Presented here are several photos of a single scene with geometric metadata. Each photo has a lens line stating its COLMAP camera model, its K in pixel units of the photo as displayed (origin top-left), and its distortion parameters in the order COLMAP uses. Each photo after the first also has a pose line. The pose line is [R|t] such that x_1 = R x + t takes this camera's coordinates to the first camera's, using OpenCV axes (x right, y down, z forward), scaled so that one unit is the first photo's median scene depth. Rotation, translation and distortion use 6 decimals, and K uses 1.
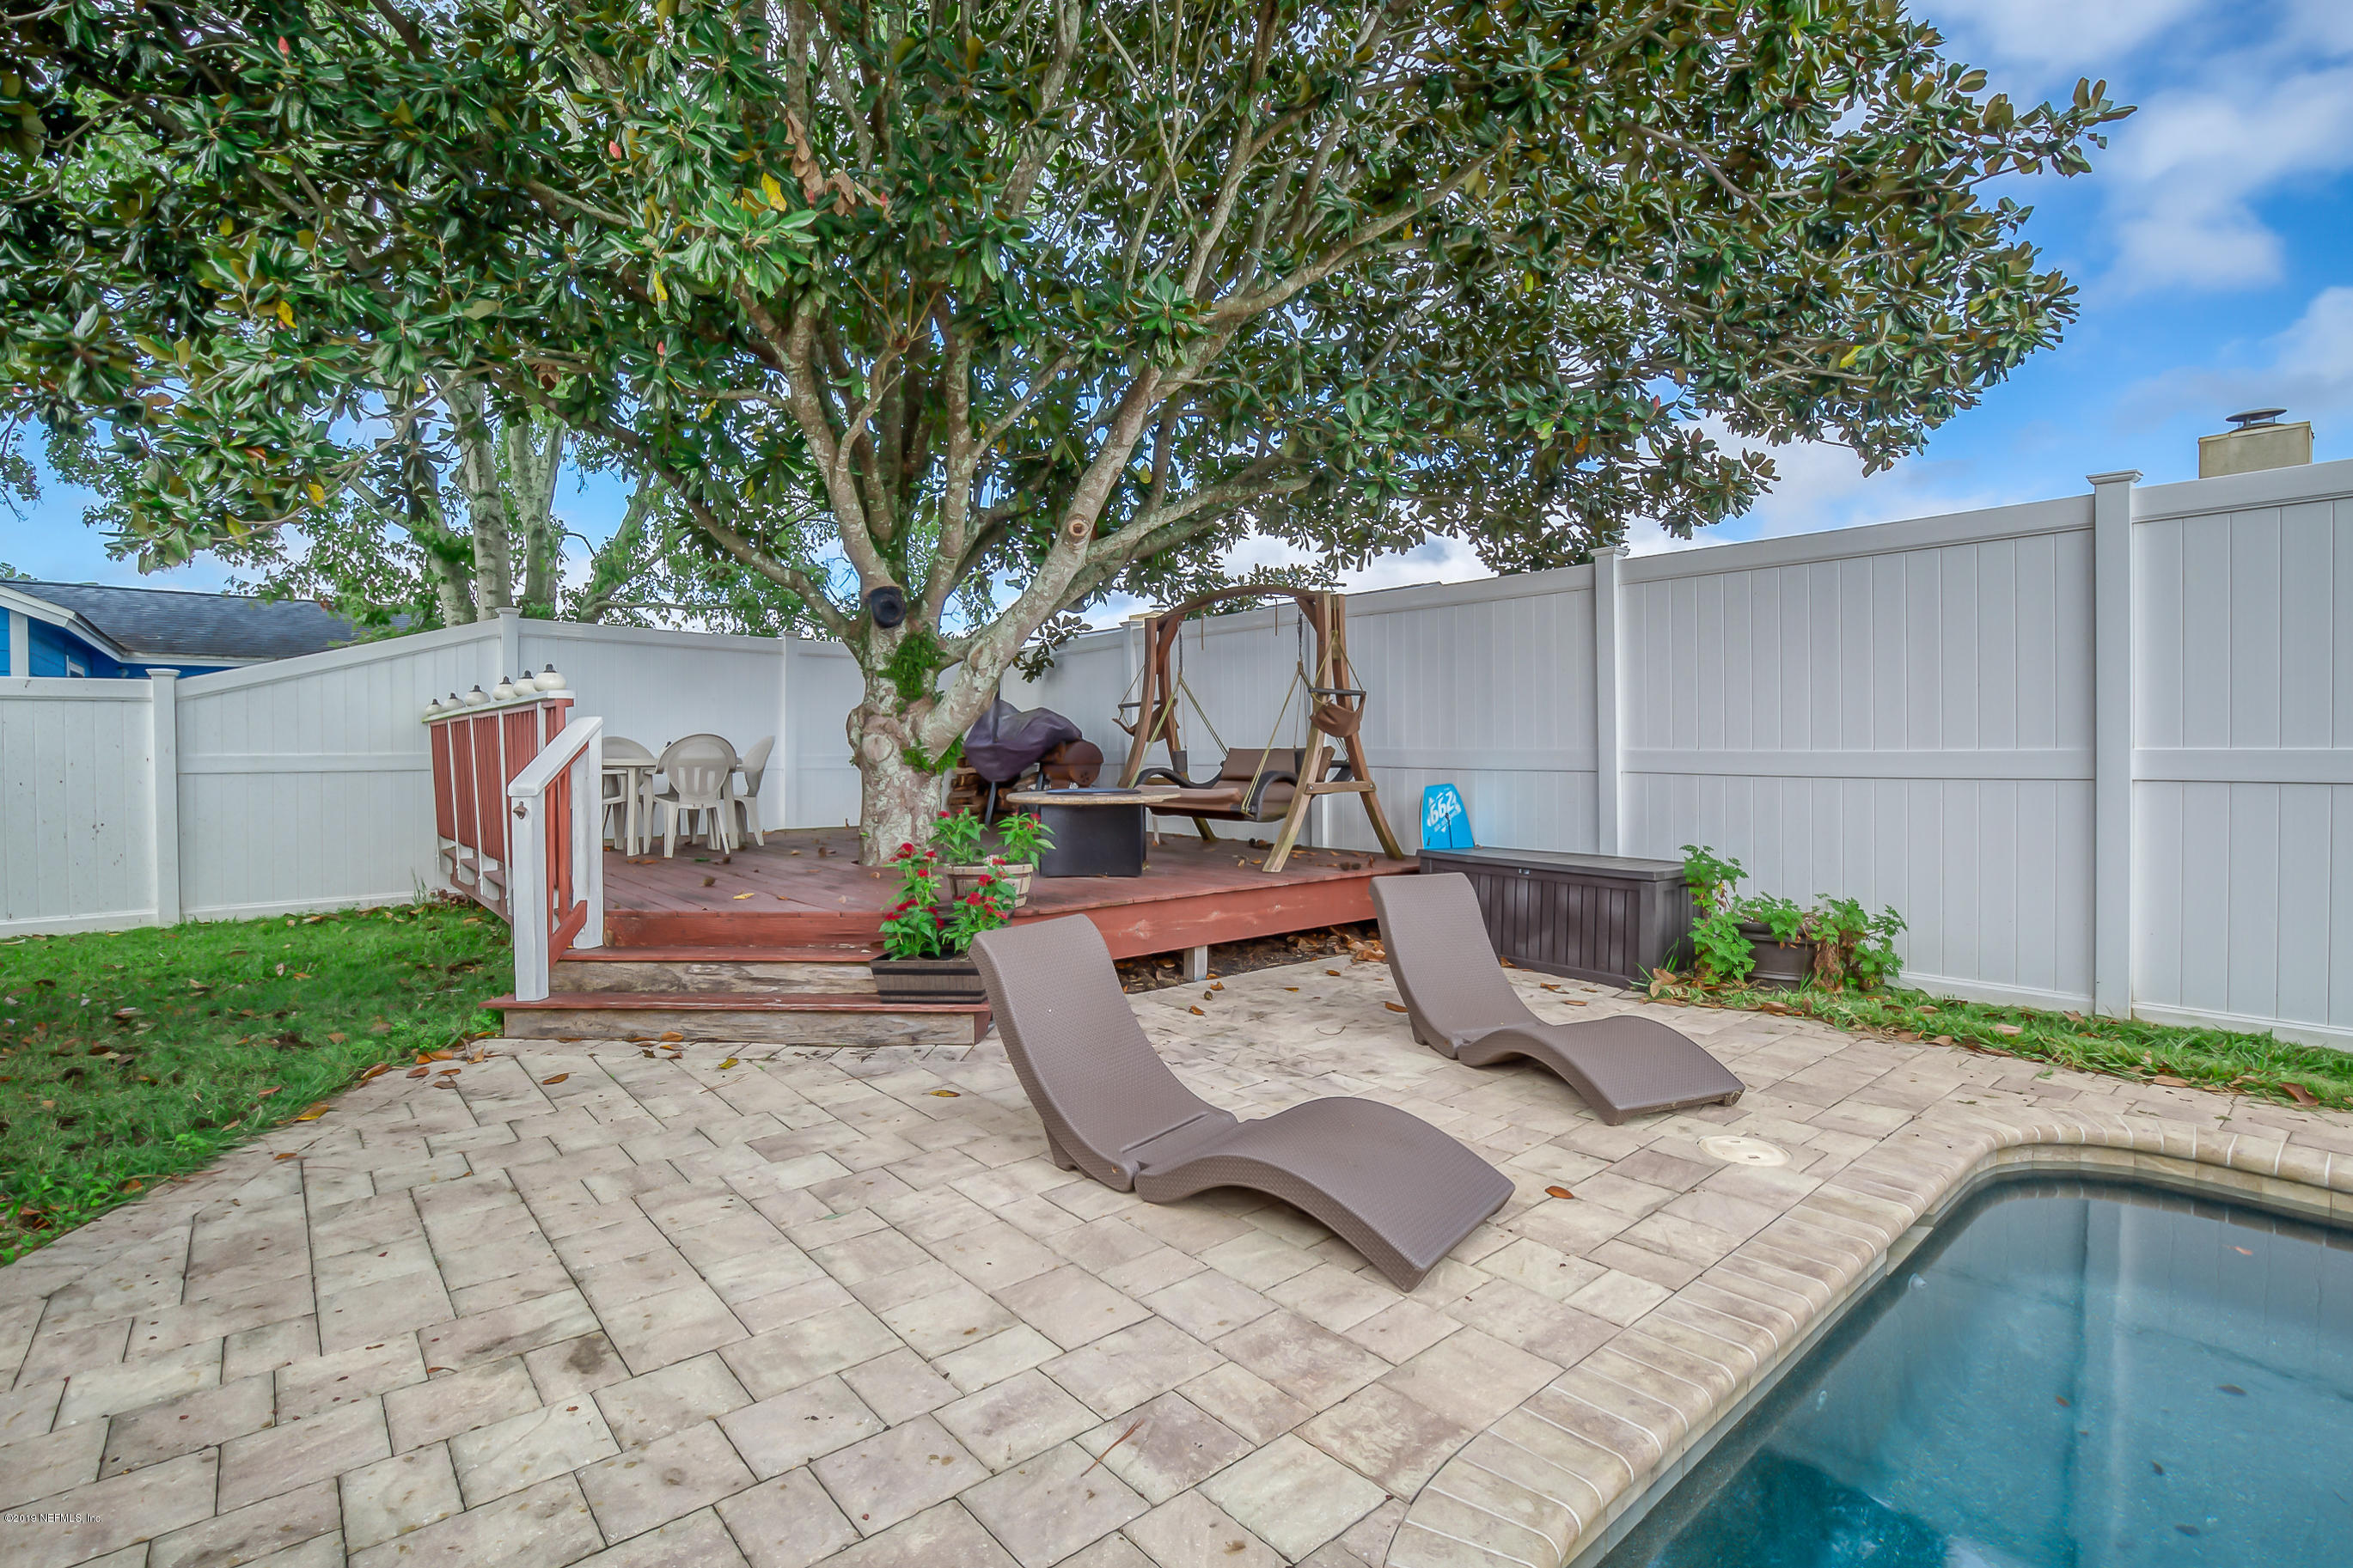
lens RADIAL K [[1108.6, 0, 1172.5], [0, 1108.6, 742.3], [0, 0, 1]] dist [-0.016234, 0.008962]
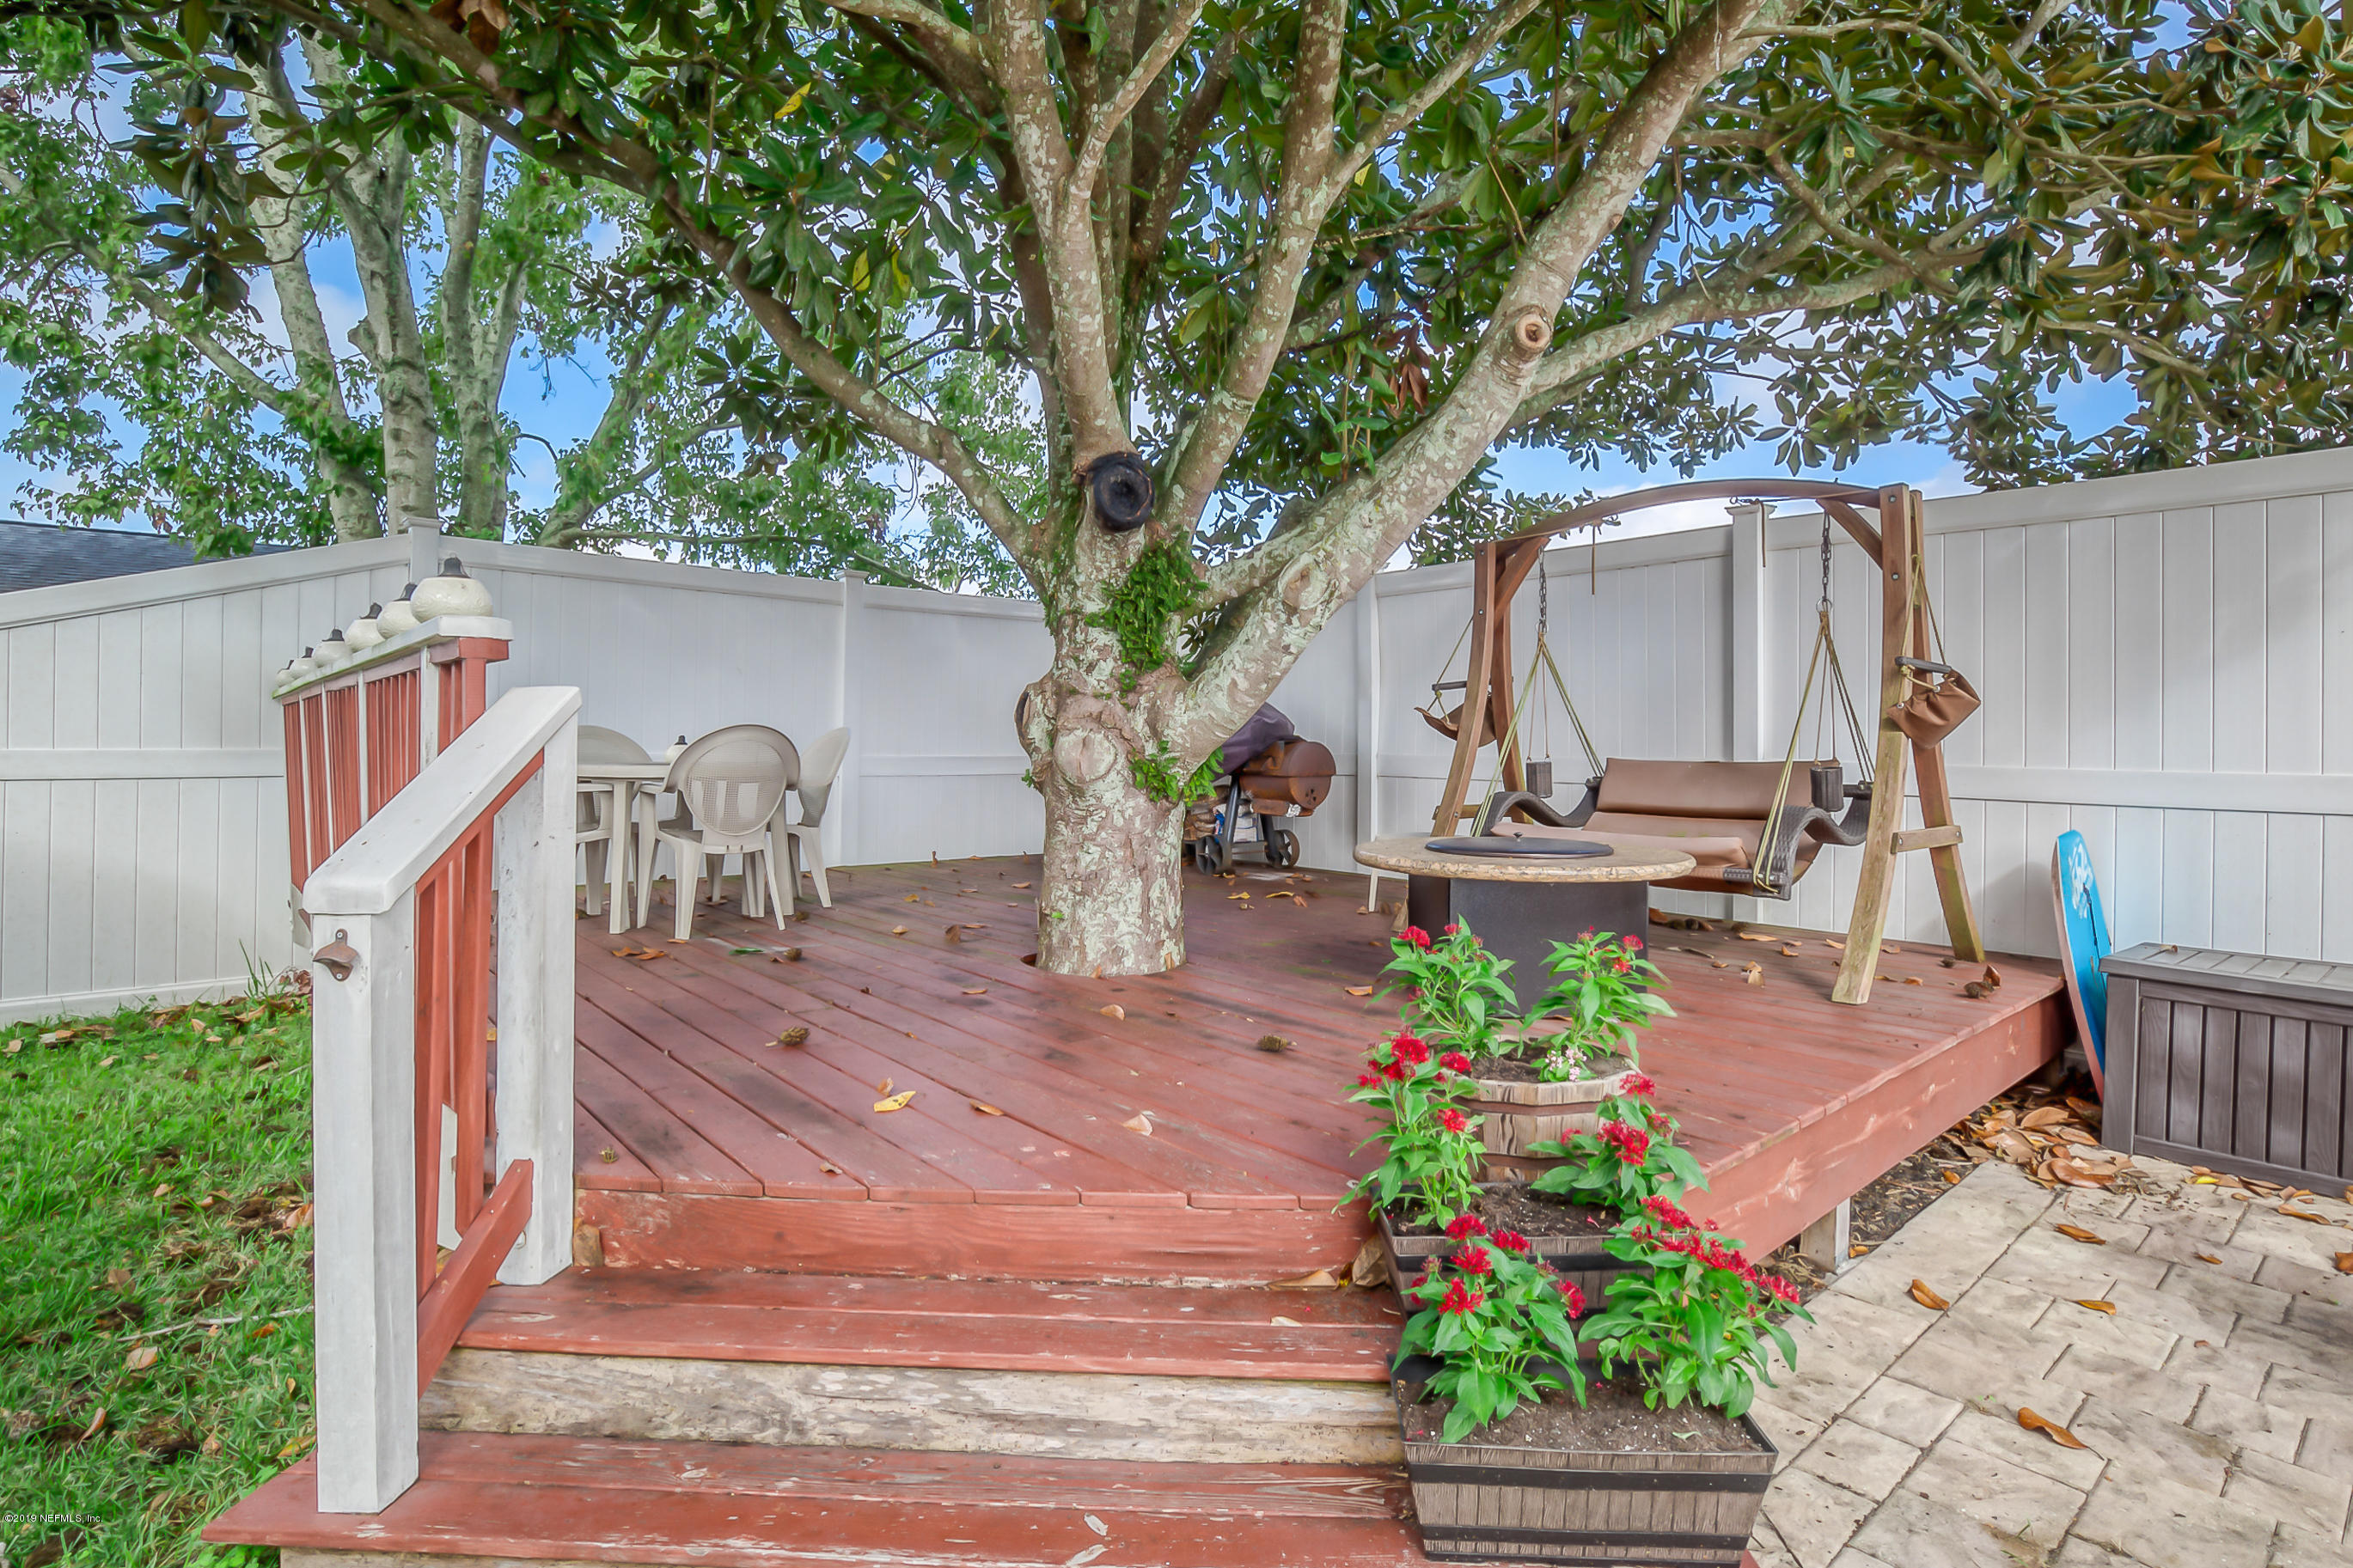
lens RADIAL K [[1153.9, 0, 1186.7], [0, 1153.9, 714.4], [0, 0, 1]] dist [-0.014812, 0.001594]
pose [[0.999683, 0.013574, 0.021187, -0.207873], [-0.013250, 0.999794, -0.015363, -0.006492], [-0.021392, 0.015078, 0.999657, 0.394157]]
